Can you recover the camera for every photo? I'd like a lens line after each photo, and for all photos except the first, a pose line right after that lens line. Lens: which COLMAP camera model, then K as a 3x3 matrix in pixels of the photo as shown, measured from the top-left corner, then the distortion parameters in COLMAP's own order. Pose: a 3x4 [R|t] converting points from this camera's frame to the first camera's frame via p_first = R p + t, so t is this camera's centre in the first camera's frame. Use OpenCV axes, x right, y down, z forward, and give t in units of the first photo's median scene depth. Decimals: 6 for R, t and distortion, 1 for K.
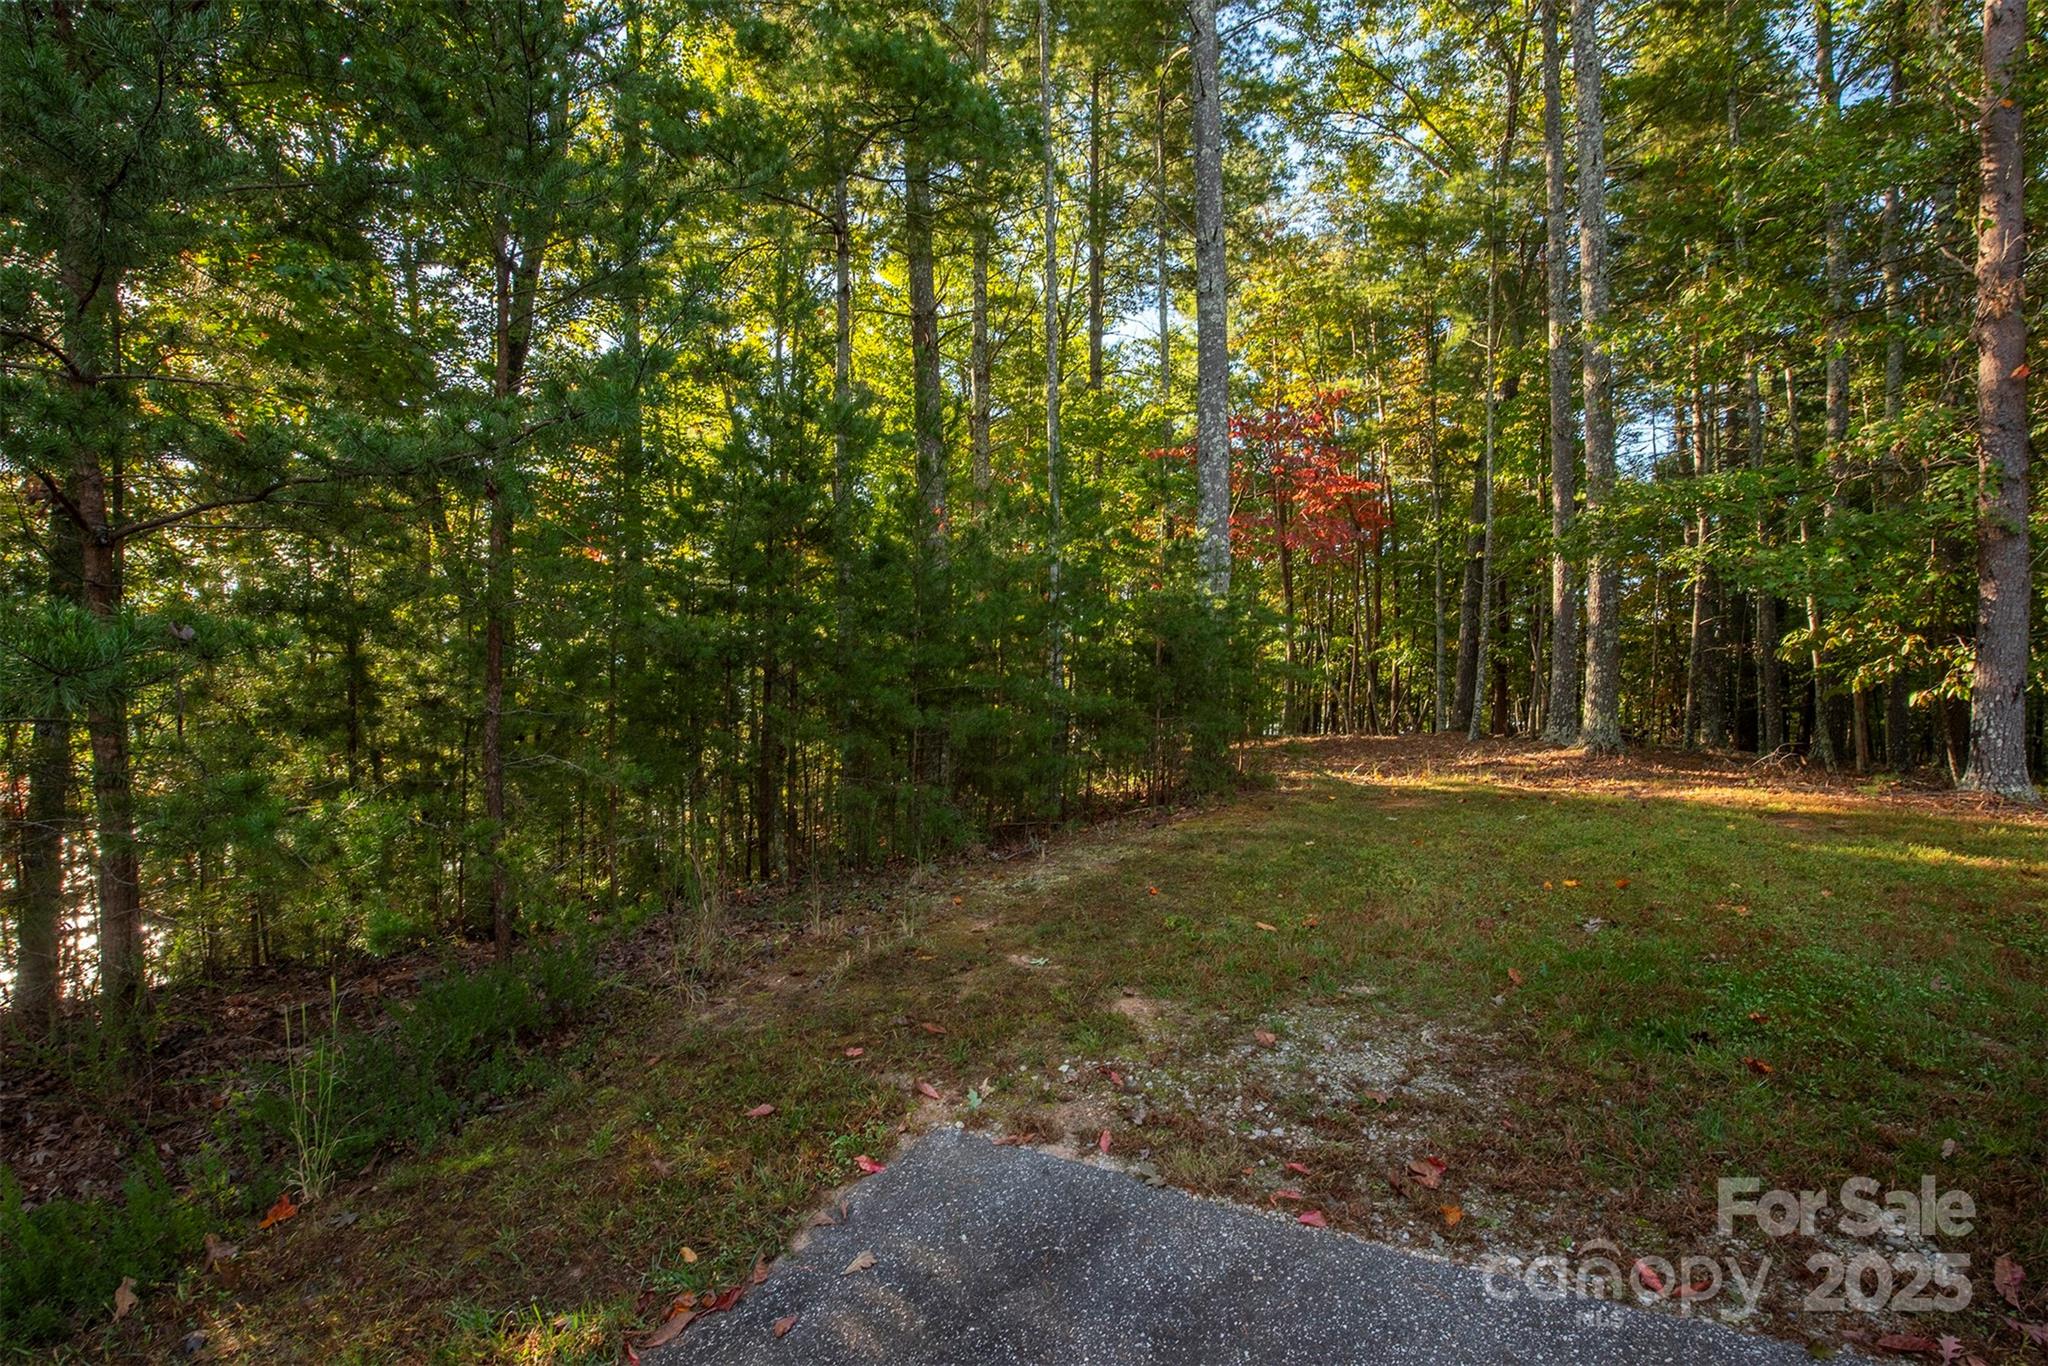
lens RADIAL K [[1054.3, 0, 1022.0], [0, 1054.3, 682.7], [0, 0, 1]] dist [-0.001623, -0.001271]
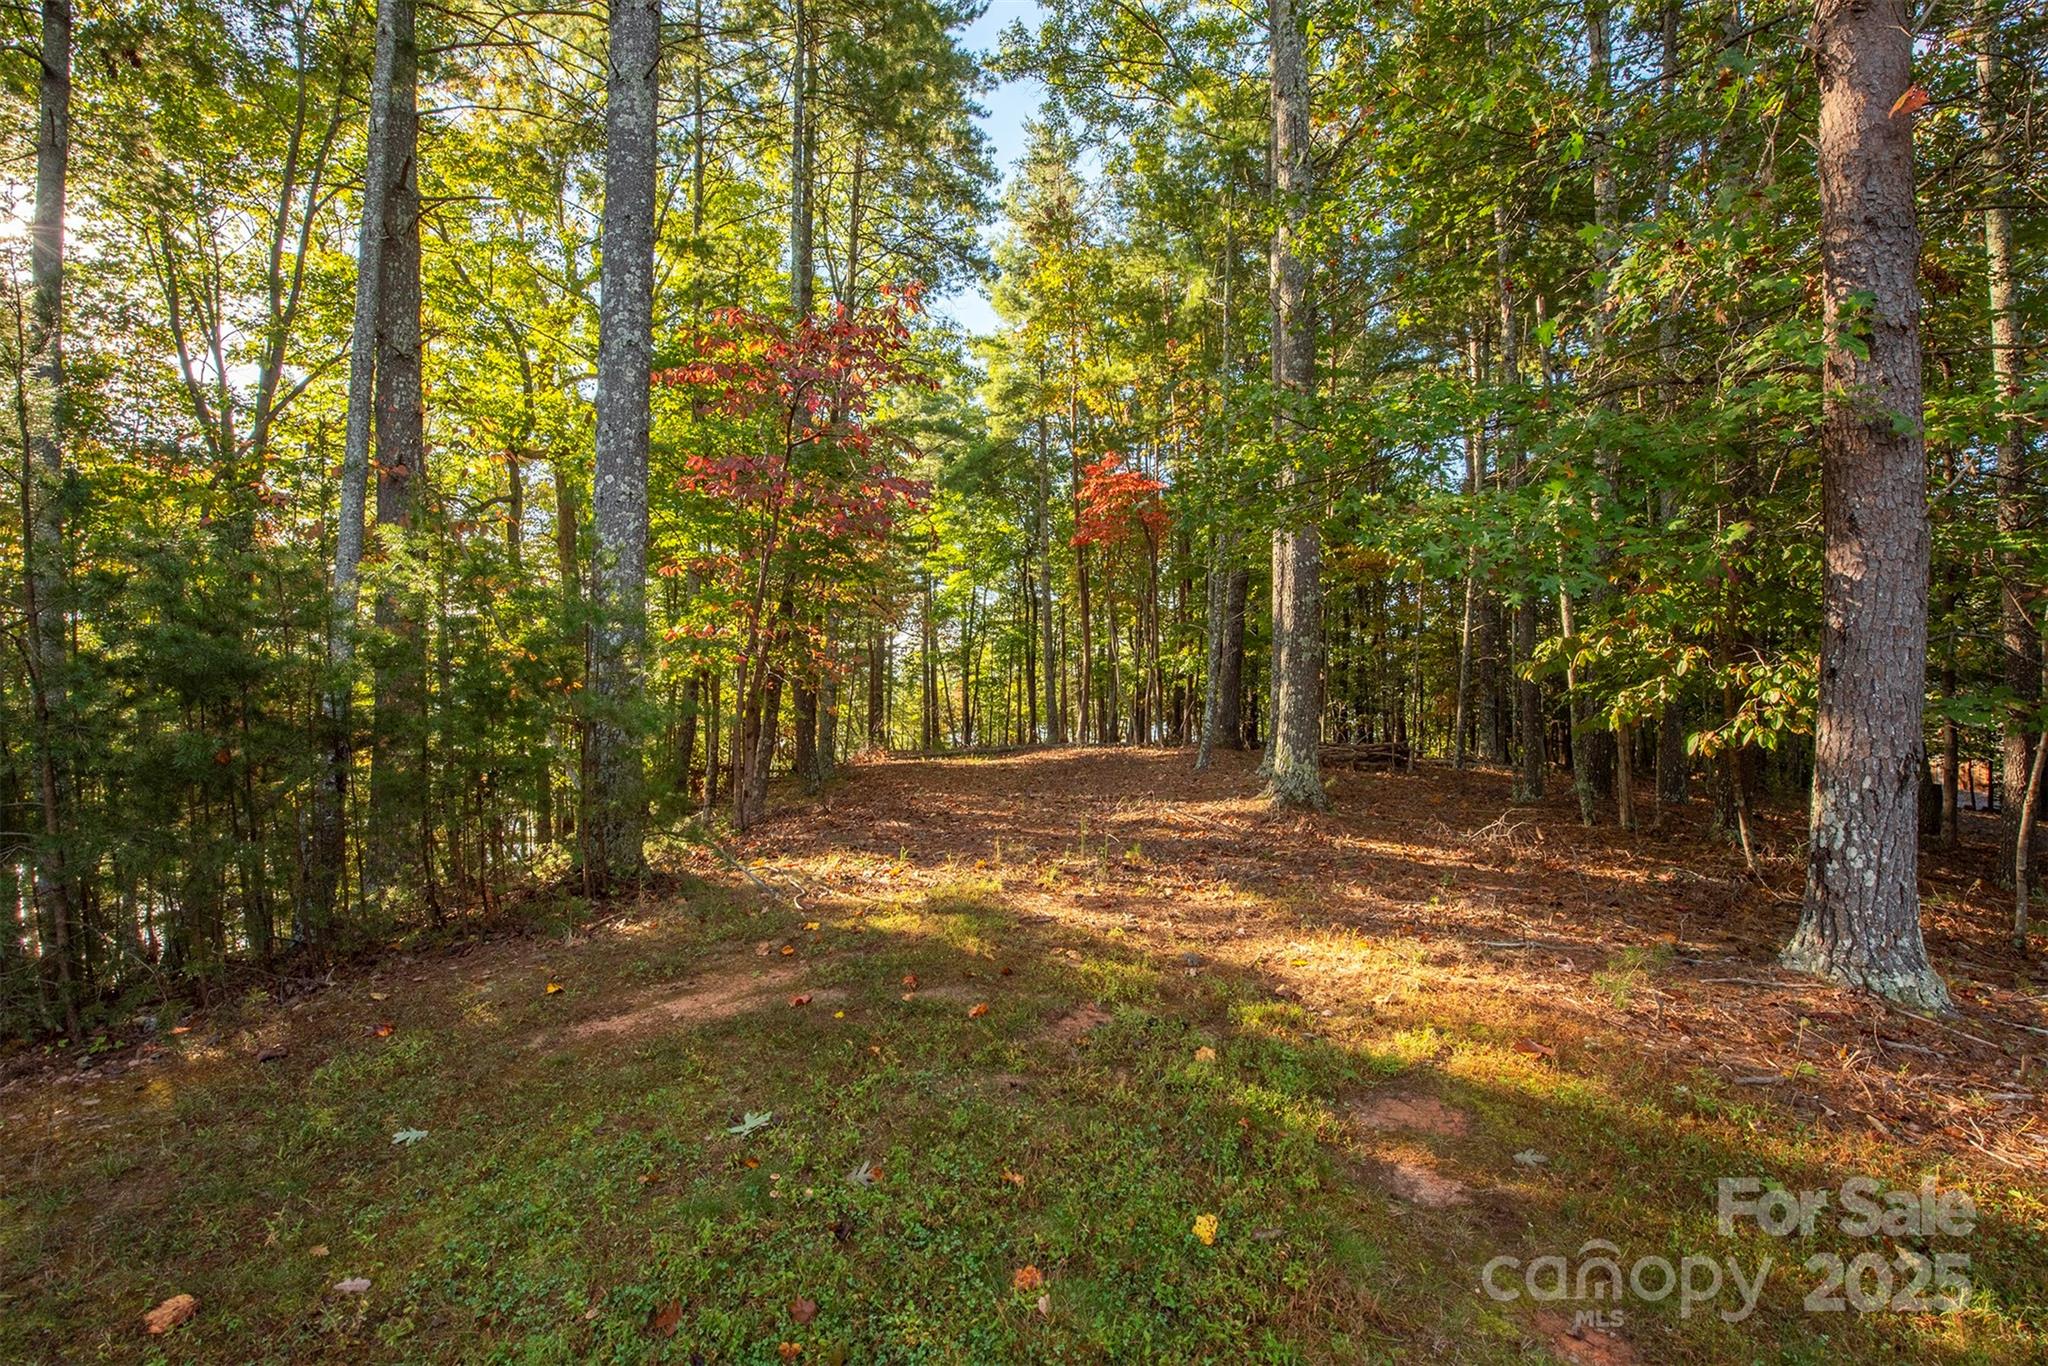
lens RADIAL K [[950.8, 0, 1025.1], [0, 950.8, 682.7], [0, 0, 1]] dist [-0.006006, -0.000347]
pose [[0.995464, 0.000318, 0.095144, 0.355321], [-0.000367, 1.000000, 0.000493, -0.021924], [-0.095143, -0.000526, 0.995463, 0.426757]]
